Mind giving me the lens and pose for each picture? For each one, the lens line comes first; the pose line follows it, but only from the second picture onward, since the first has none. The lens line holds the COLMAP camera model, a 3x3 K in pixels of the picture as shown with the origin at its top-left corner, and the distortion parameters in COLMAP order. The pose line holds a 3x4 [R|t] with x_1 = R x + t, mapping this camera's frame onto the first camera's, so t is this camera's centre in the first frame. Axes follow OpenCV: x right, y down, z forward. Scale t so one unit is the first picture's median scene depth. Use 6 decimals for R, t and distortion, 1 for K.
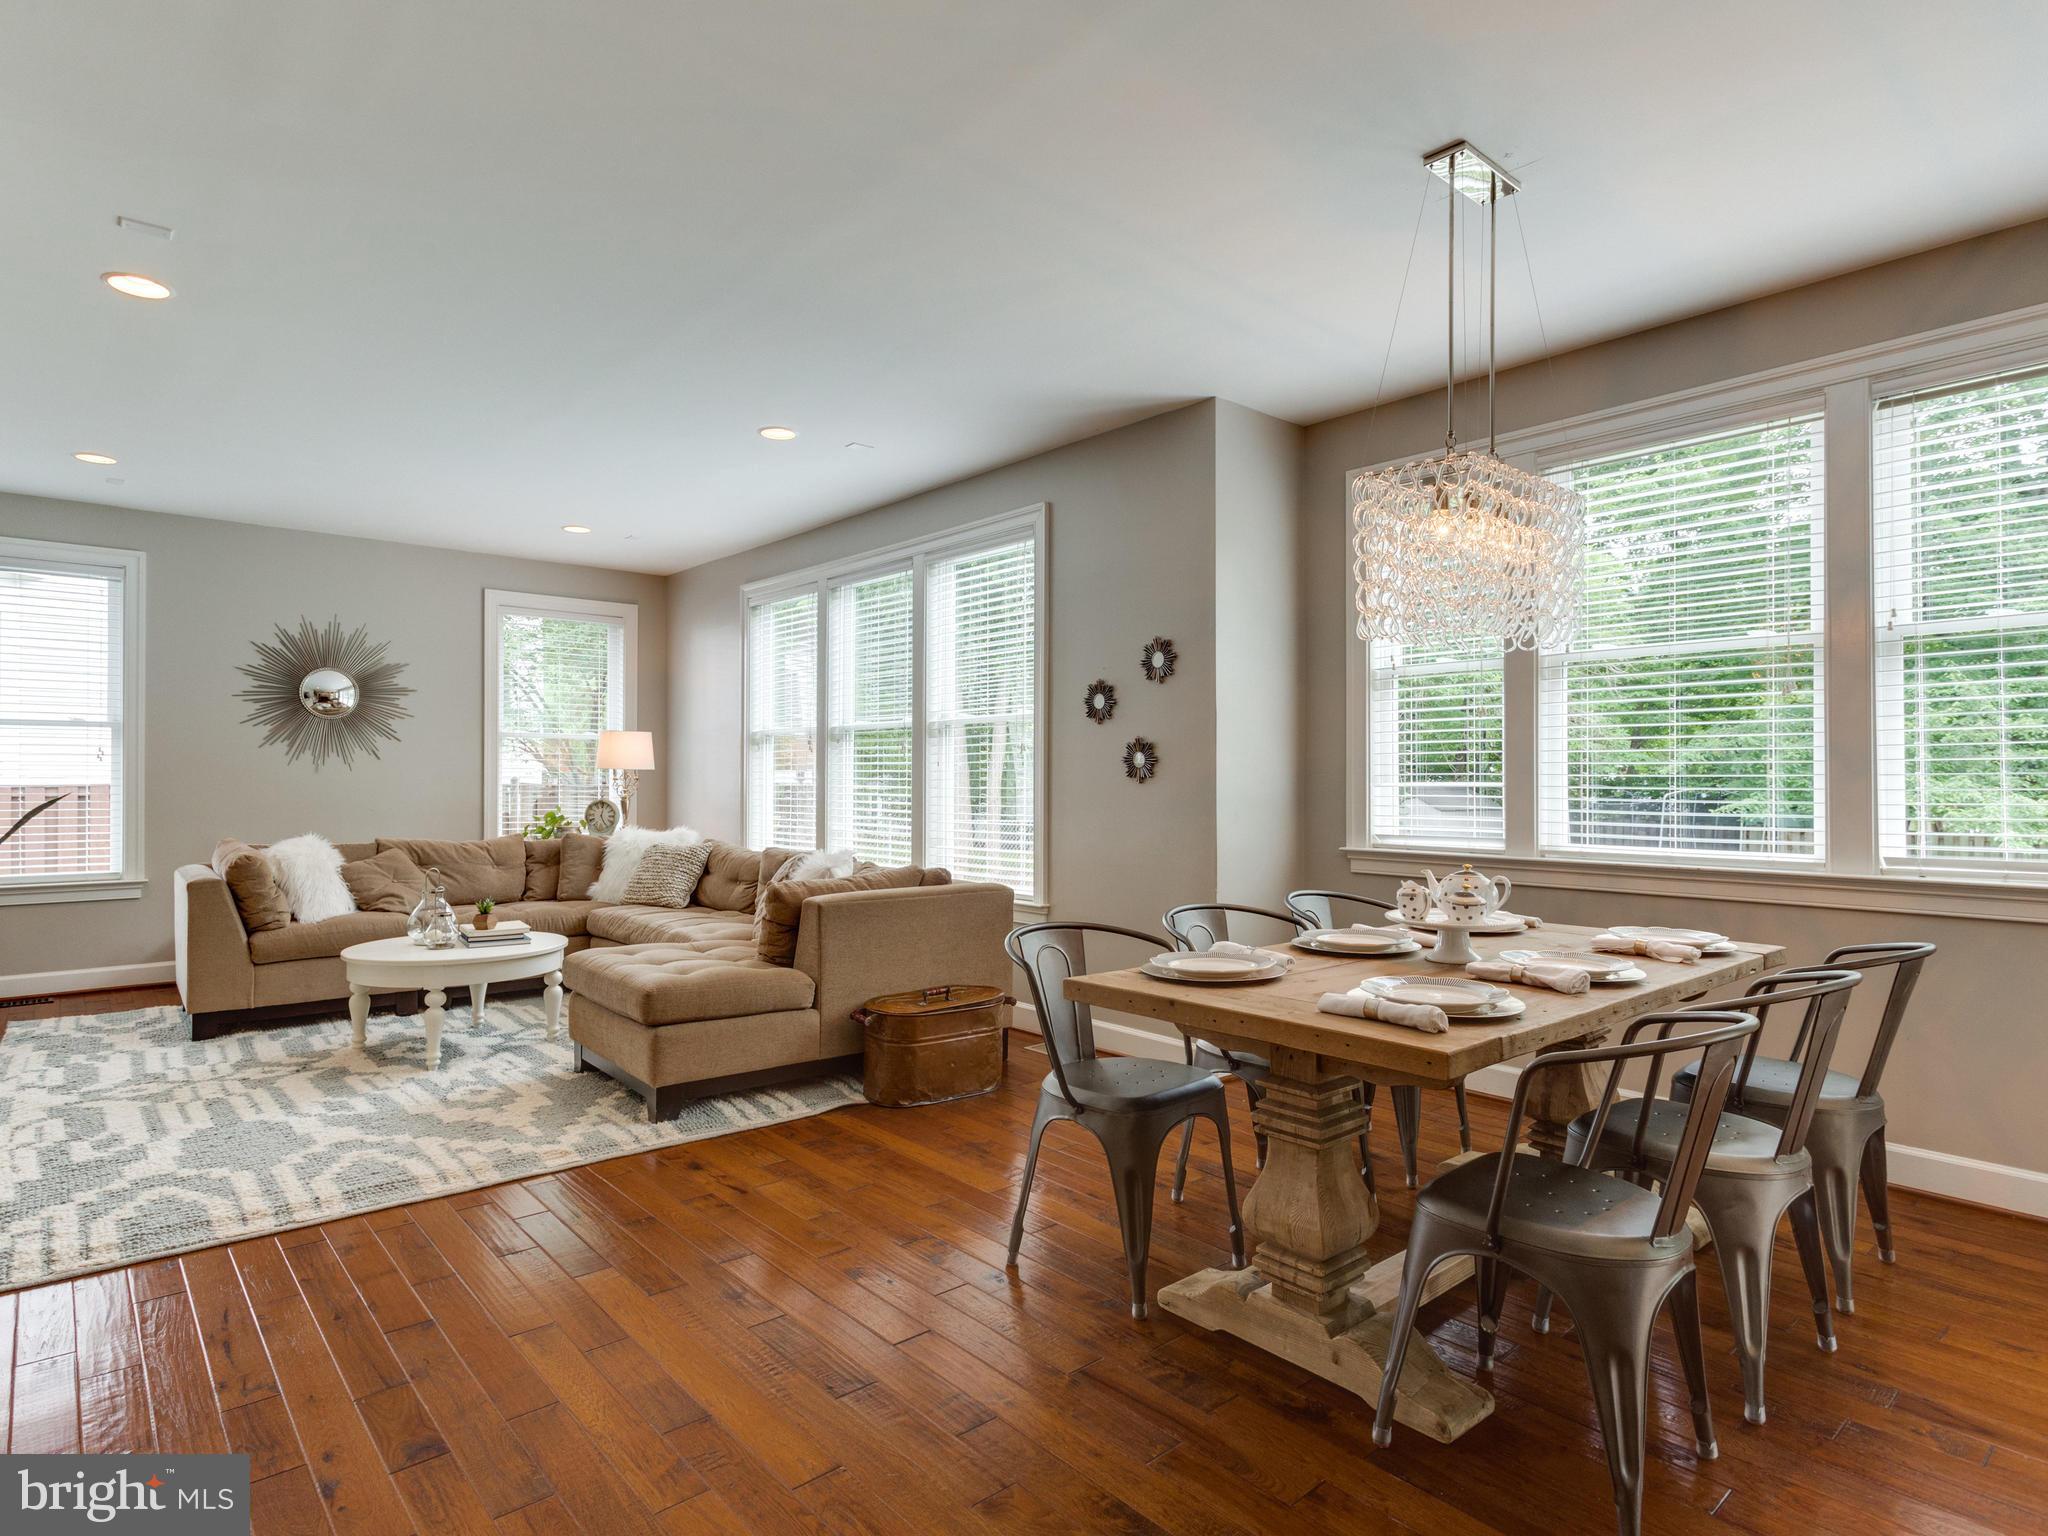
lens RADIAL K [[1126.0, 0, 1022.1], [0, 1126.0, 757.7], [0, 0, 1]] dist [0.004886, 0.001023]
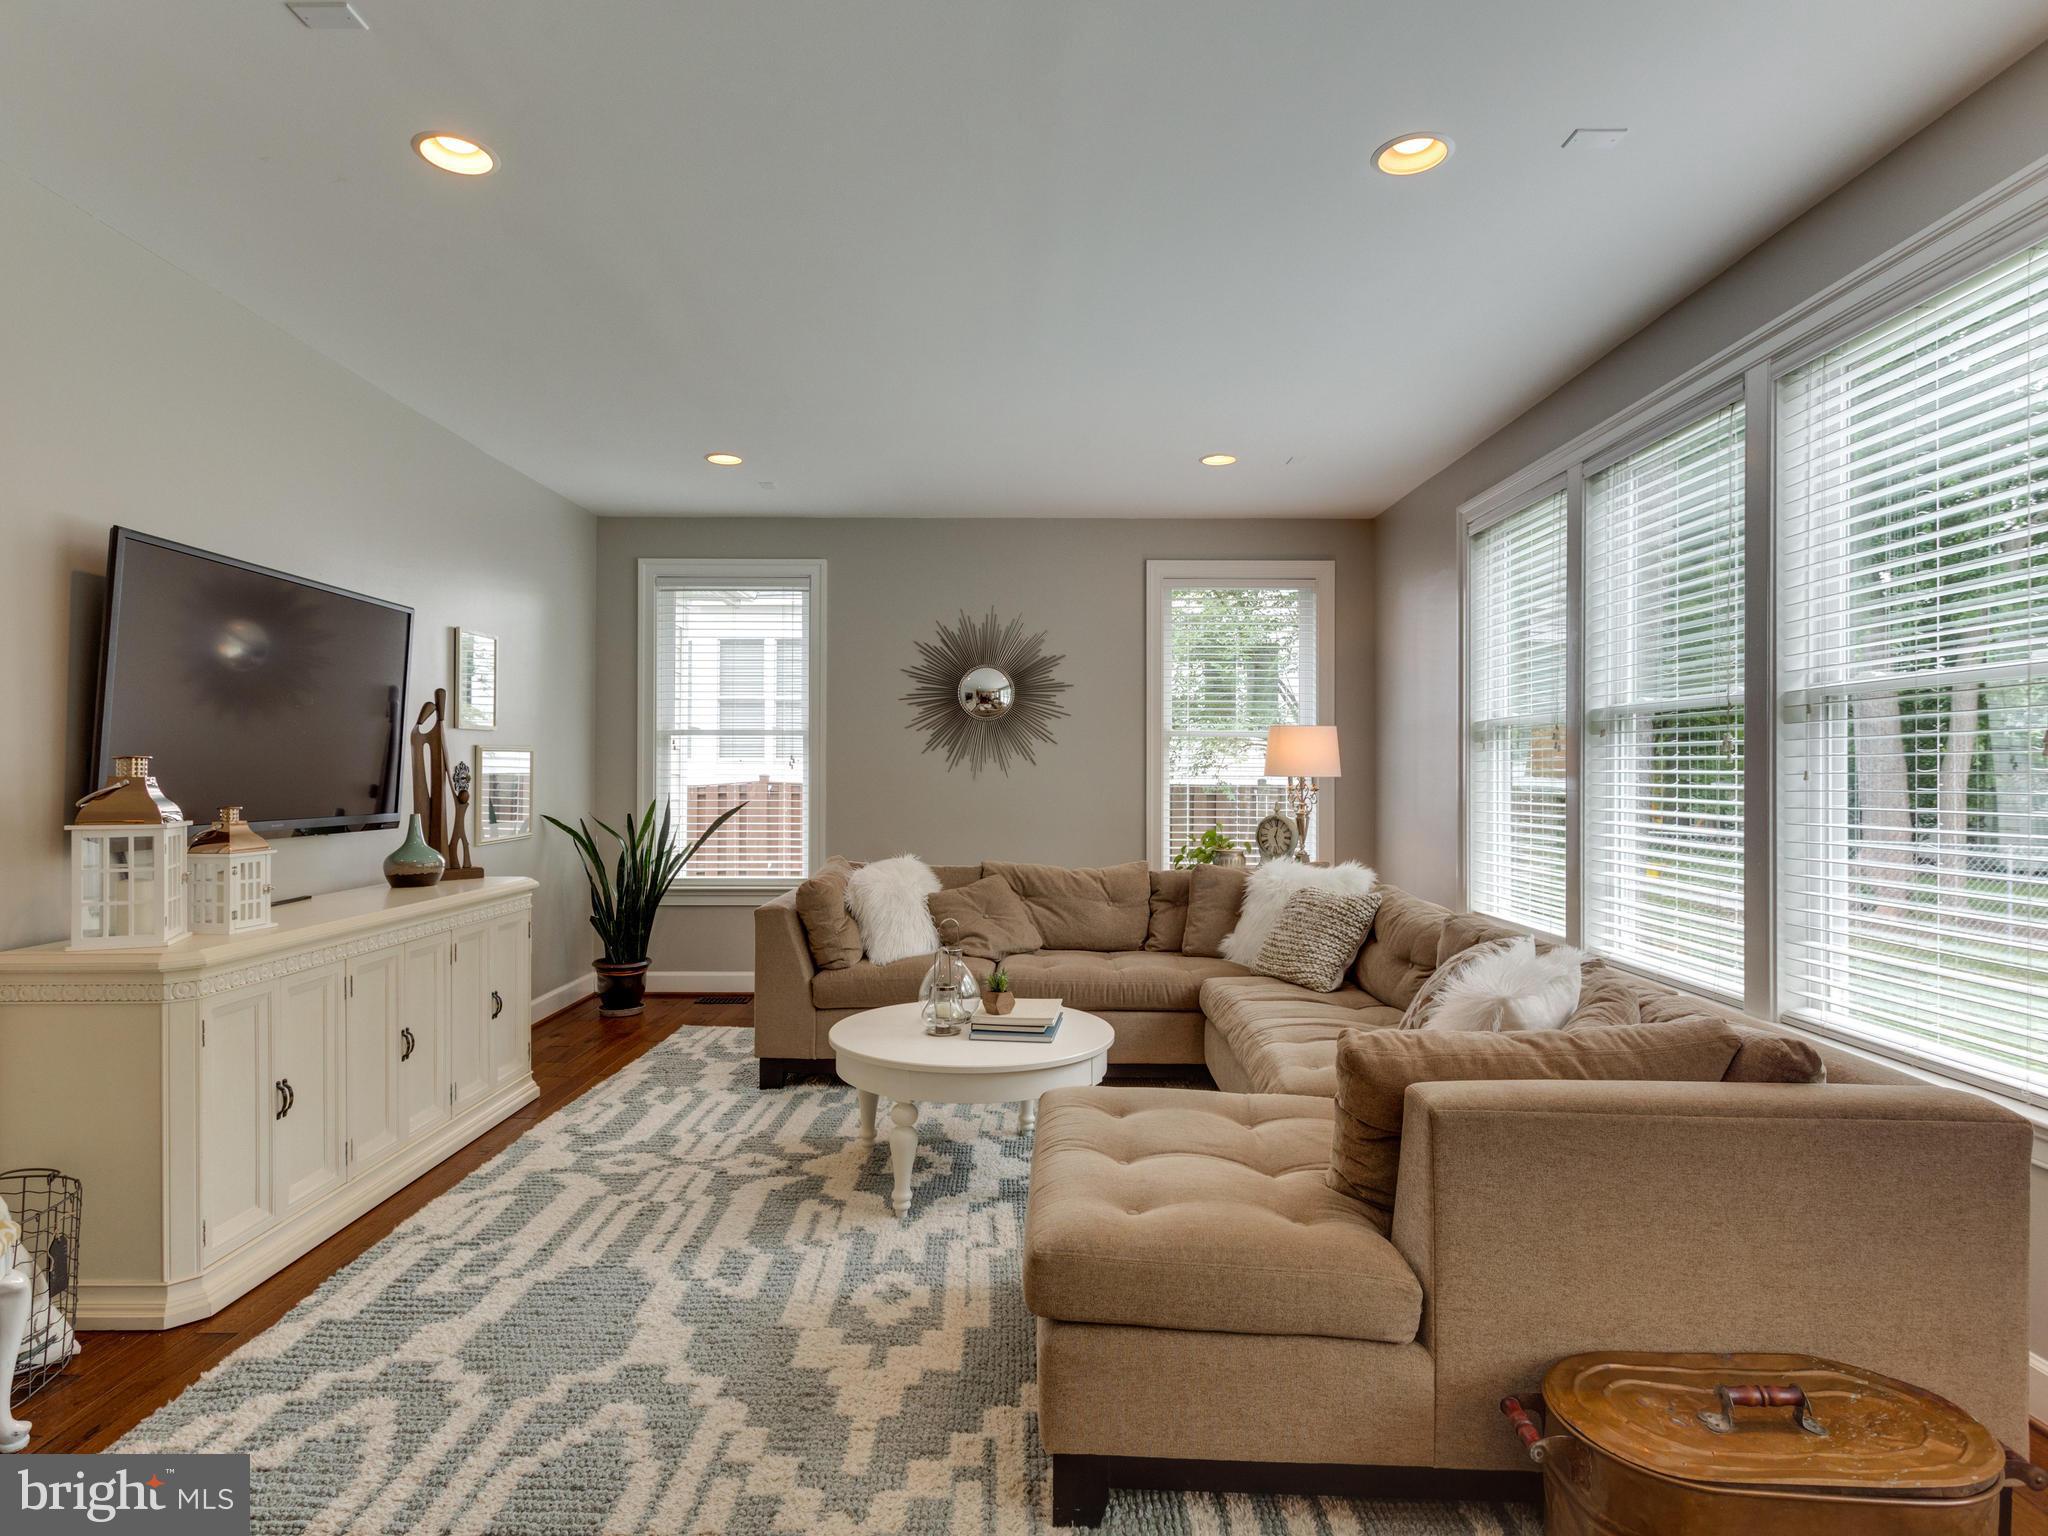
lens RADIAL K [[1079.1, 0, 1016.9], [0, 1079.1, 760.1], [0, 0, 1]] dist [0.004847, -0.000038]
pose [[0.740943, -0.004726, -0.671551, -0.011742], [0.010035, 0.999942, 0.004035, -0.006549], [0.671493, -0.009728, 0.740947, 0.405534]]
